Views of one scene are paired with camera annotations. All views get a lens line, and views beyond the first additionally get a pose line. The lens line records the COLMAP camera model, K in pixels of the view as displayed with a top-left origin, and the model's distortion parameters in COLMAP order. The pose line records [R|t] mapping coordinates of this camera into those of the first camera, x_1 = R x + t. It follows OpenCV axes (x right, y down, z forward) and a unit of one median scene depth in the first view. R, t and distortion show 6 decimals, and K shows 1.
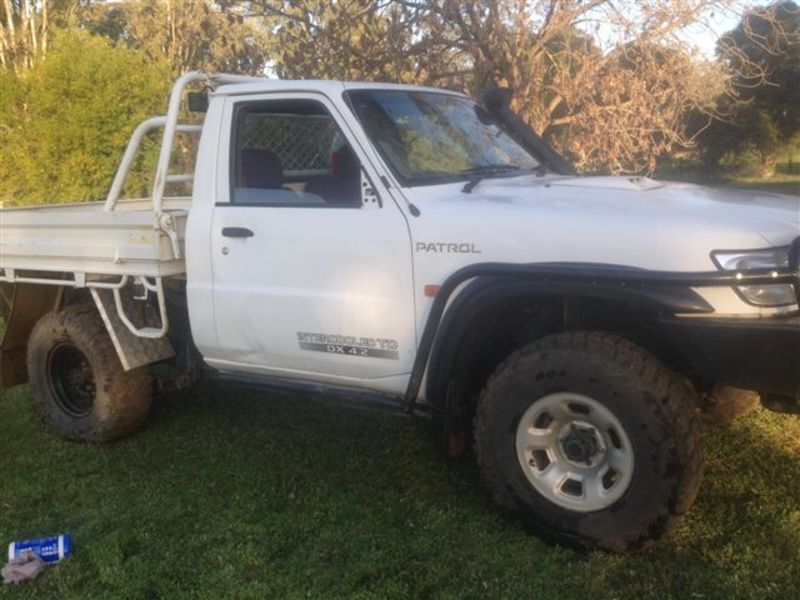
lens RADIAL K [[744.8, 0, 400.0], [0, 744.8, 300.0], [0, 0, 1]] dist [0.061525, 0.003004]
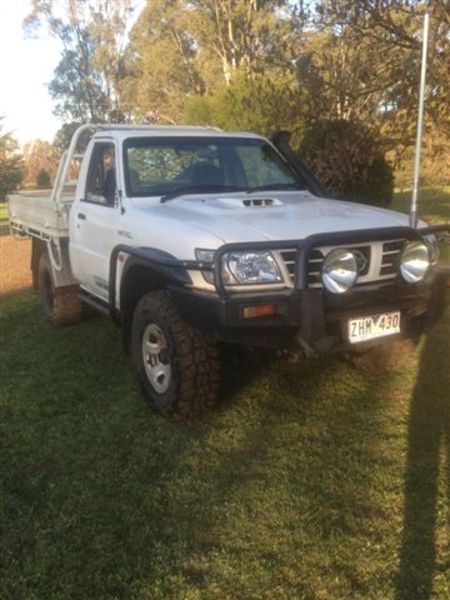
lens RADIAL K [[558.6, 0, 225.0], [0, 558.6, 300.0], [0, 0, 1]] dist [0.061525, 0.003004]
pose [[0.885728, 0.135799, -0.443898, 0.752005], [-0.107812, 0.990284, 0.087830, -0.049300], [0.451512, -0.029936, 0.891763, -0.062998]]
